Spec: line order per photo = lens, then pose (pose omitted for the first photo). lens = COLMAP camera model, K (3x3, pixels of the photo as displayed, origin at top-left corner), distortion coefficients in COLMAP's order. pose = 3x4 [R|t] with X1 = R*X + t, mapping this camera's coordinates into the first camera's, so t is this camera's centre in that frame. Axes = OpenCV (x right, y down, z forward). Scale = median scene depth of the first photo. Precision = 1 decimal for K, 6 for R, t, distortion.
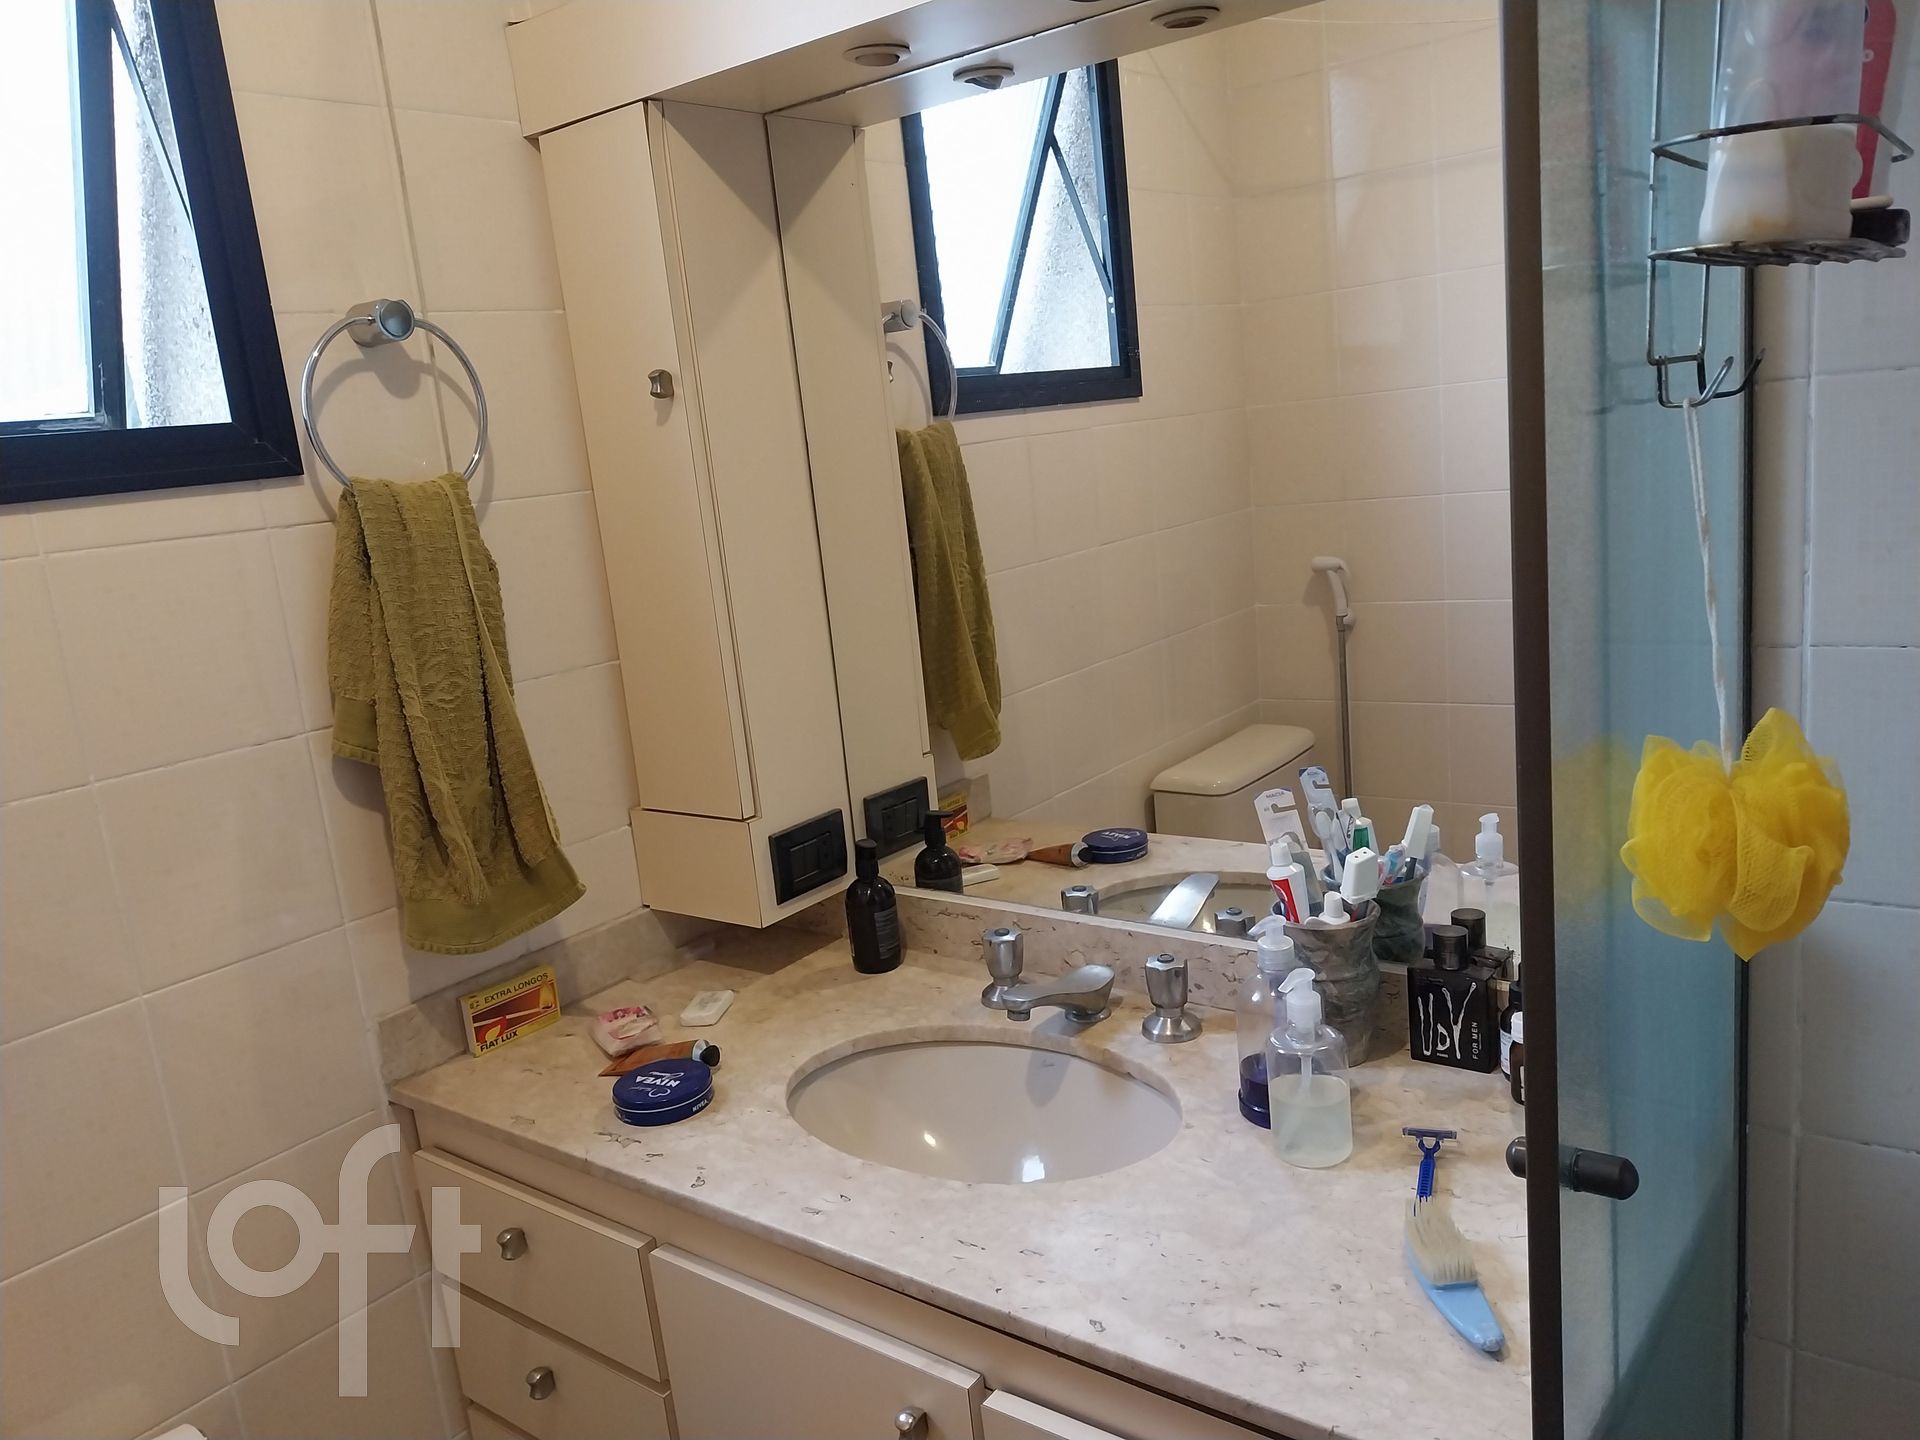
lens RADIAL K [[1442.9, 0, 965.3], [0, 1442.9, 730.7], [0, 0, 1]] dist [0.031542, -0.050351]
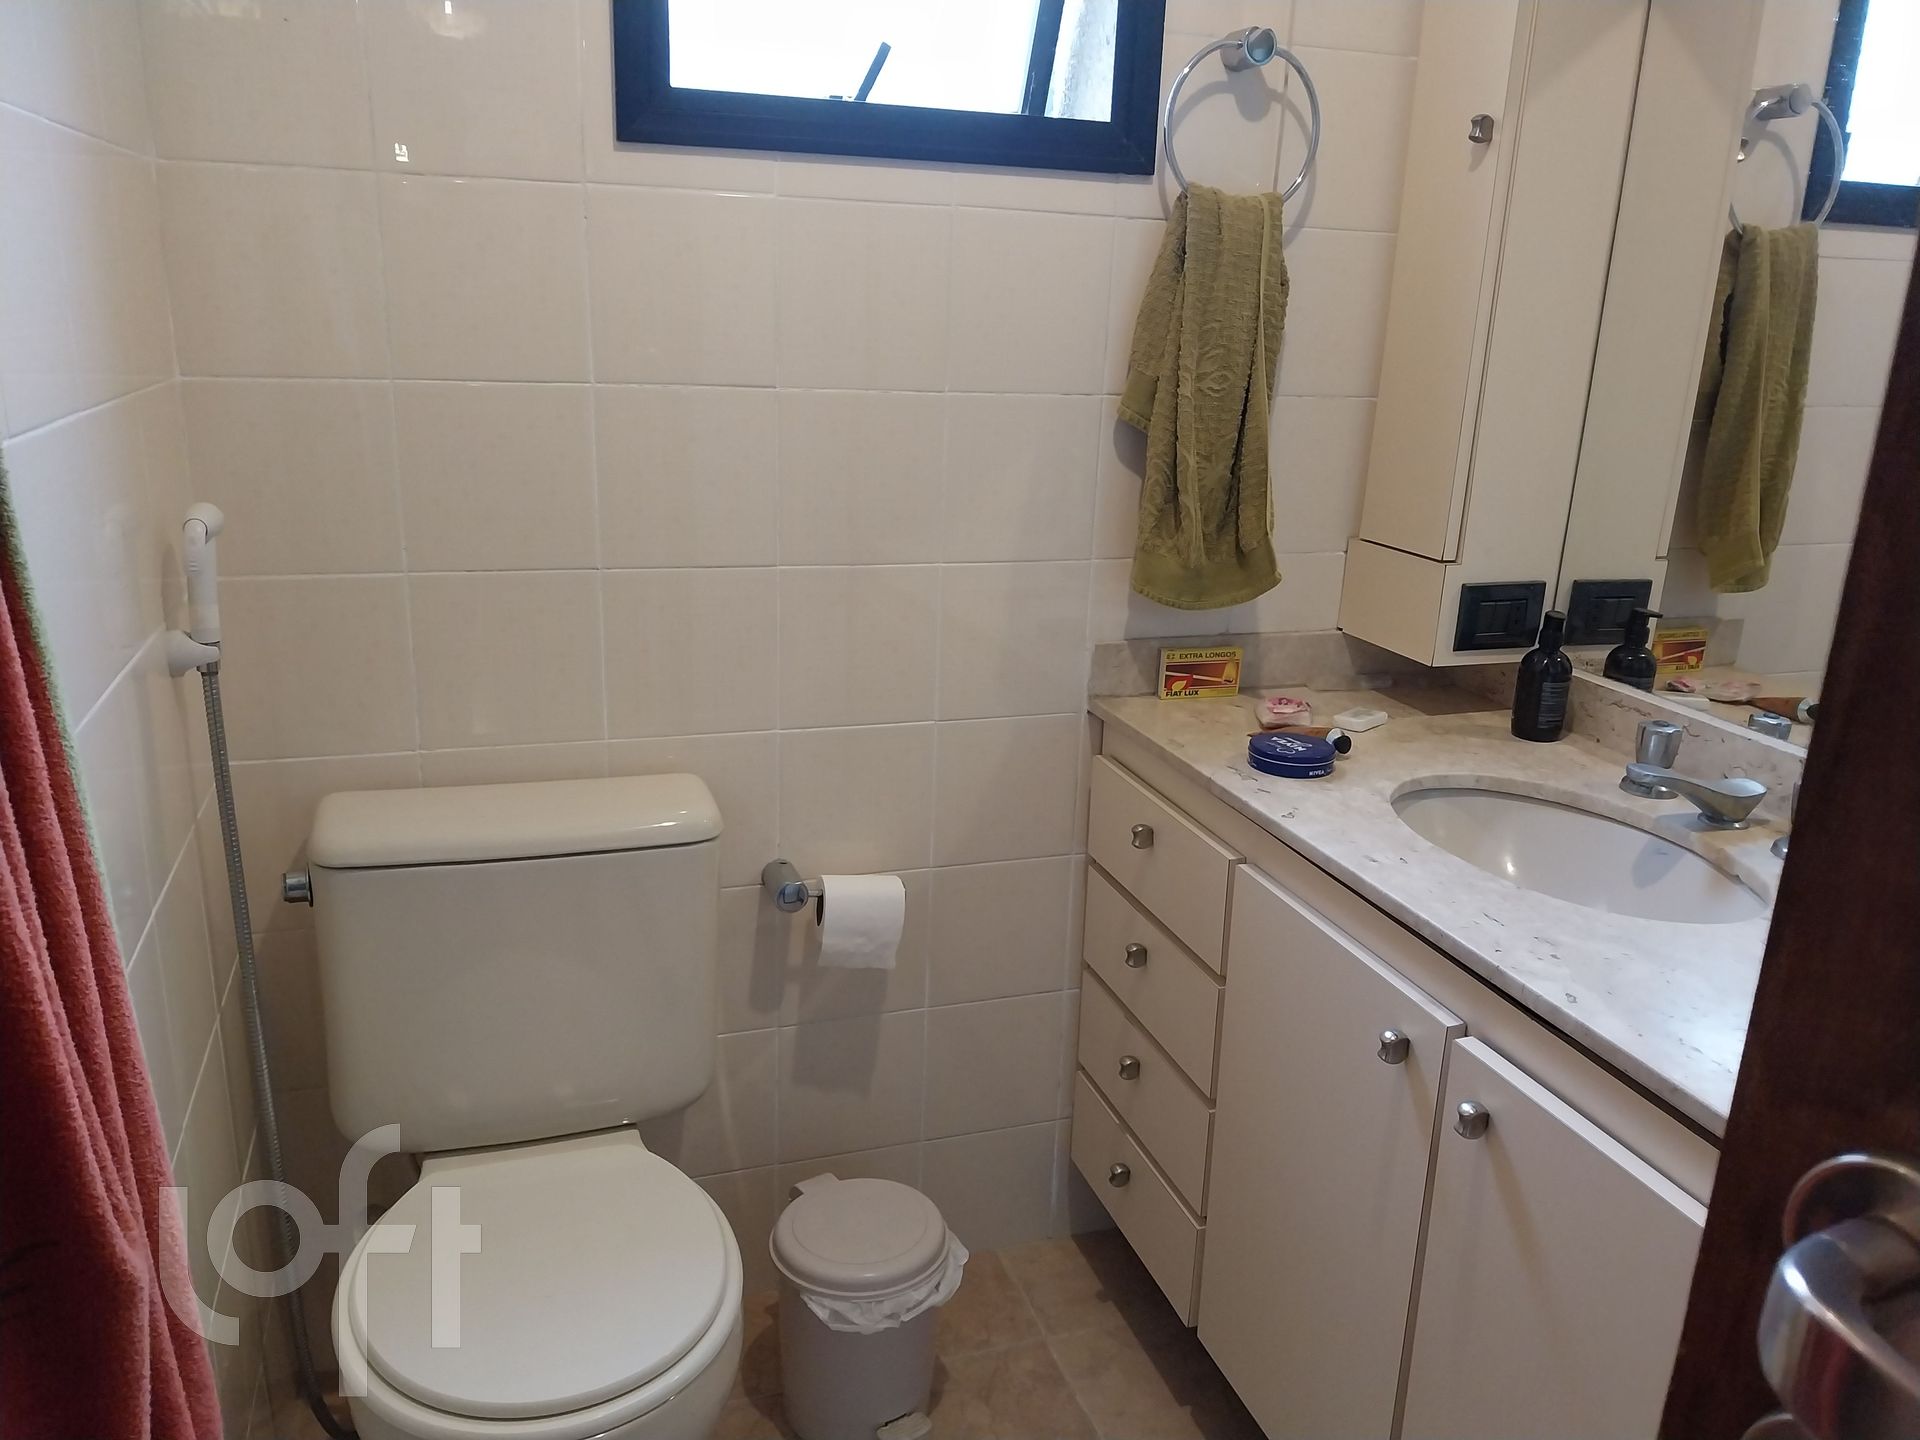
lens RADIAL K [[1442.9, 0, 945.0], [0, 1442.9, 726.5], [0, 0, 1]] dist [0.031542, -0.050351]
pose [[0.818838, 0.290299, -0.495208, 0.119210], [-0.234330, 0.956587, 0.173295, 0.085760], [0.524017, -0.025858, 0.851315, -0.115225]]
